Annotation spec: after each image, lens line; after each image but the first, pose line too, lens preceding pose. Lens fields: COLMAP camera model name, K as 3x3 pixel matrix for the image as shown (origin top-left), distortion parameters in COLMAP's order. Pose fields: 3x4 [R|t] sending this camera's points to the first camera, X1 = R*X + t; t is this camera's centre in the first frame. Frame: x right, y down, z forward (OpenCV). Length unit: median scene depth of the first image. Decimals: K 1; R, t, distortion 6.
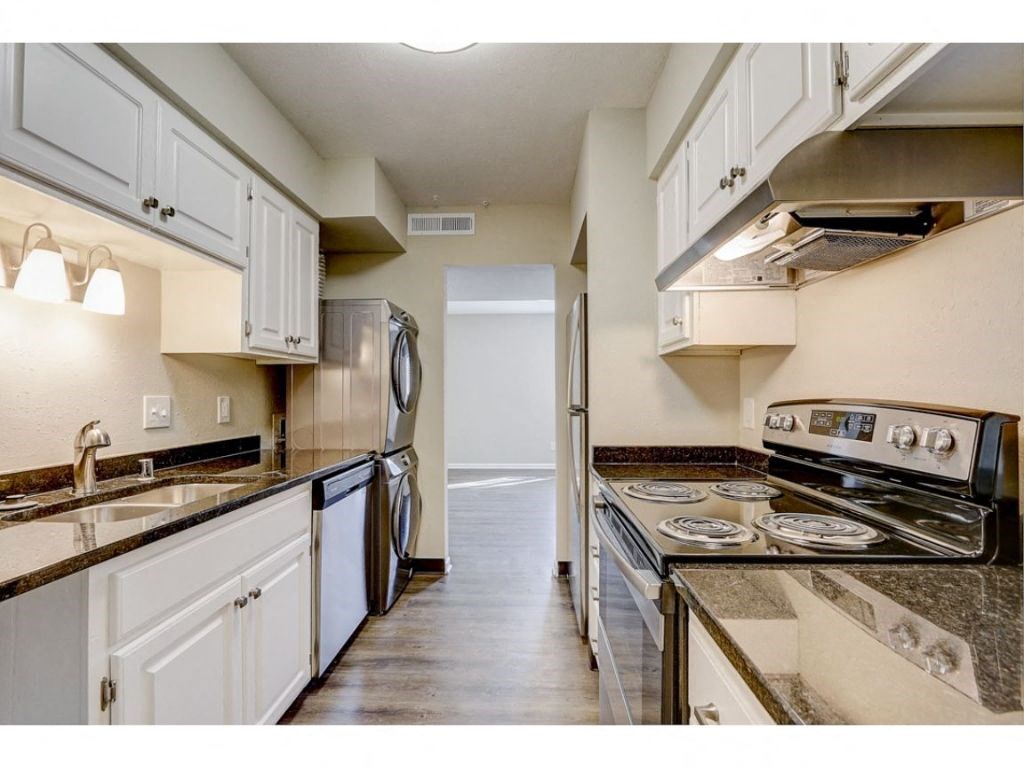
lens RADIAL K [[469.9, 0, 505.8], [0, 469.9, 386.6], [0, 0, 1]] dist [-0.019986, 0.004055]
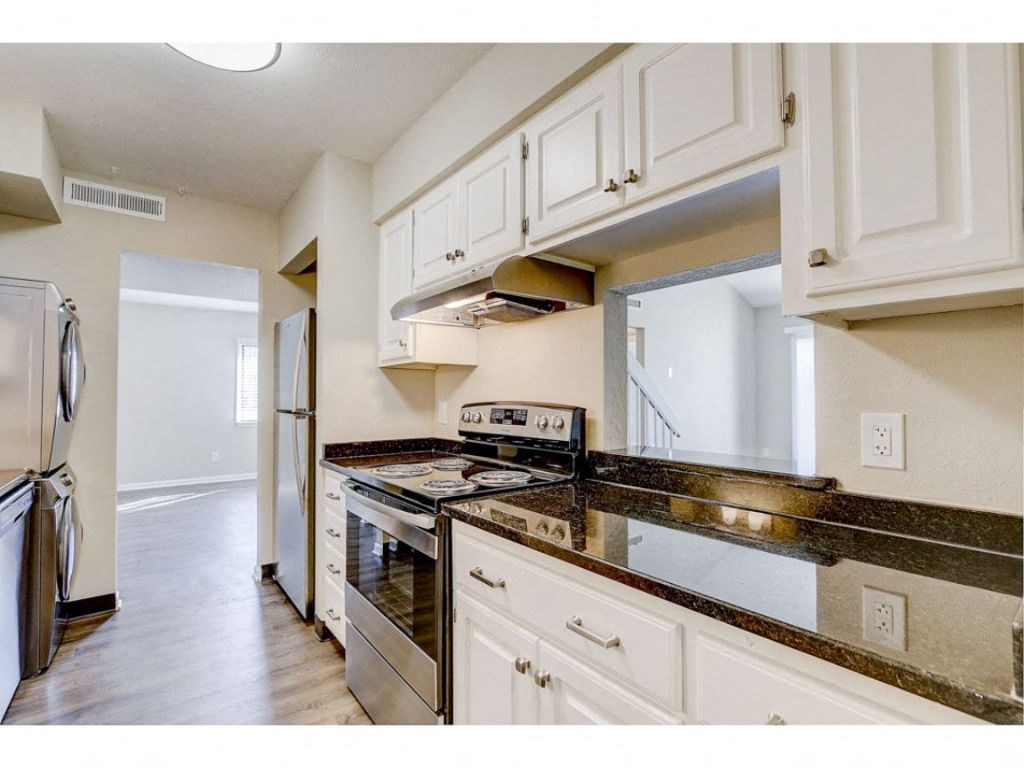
lens RADIAL K [[469.9, 0, 505.8], [0, 469.9, 386.6], [0, 0, 1]] dist [-0.019986, 0.004055]
pose [[0.758596, 0.015856, 0.651368, -0.234117], [-0.008813, 0.999862, -0.014075, -0.001468], [-0.651502, 0.004937, 0.758631, -0.161838]]
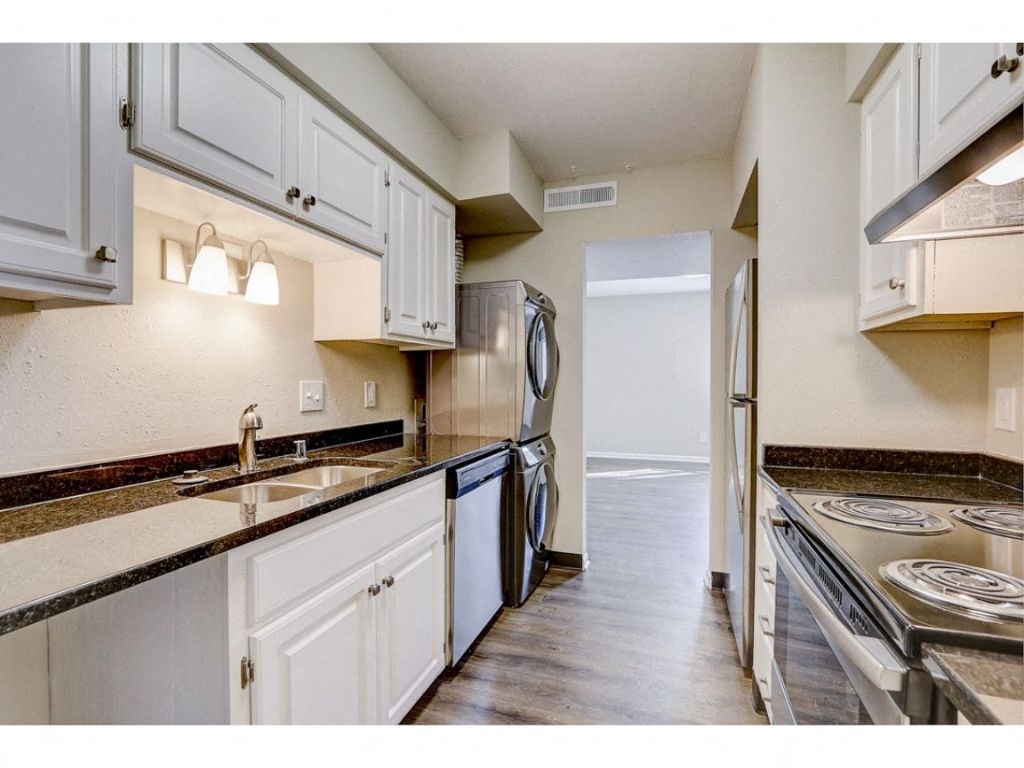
lens RADIAL K [[469.9, 0, 505.8], [0, 469.9, 386.6], [0, 0, 1]] dist [-0.019986, 0.004055]
pose [[0.956865, 0.007835, -0.290427, -0.010081], [0.000933, 0.999548, 0.030039, 0.000578], [0.290531, -0.029014, 0.956426, 0.096802]]
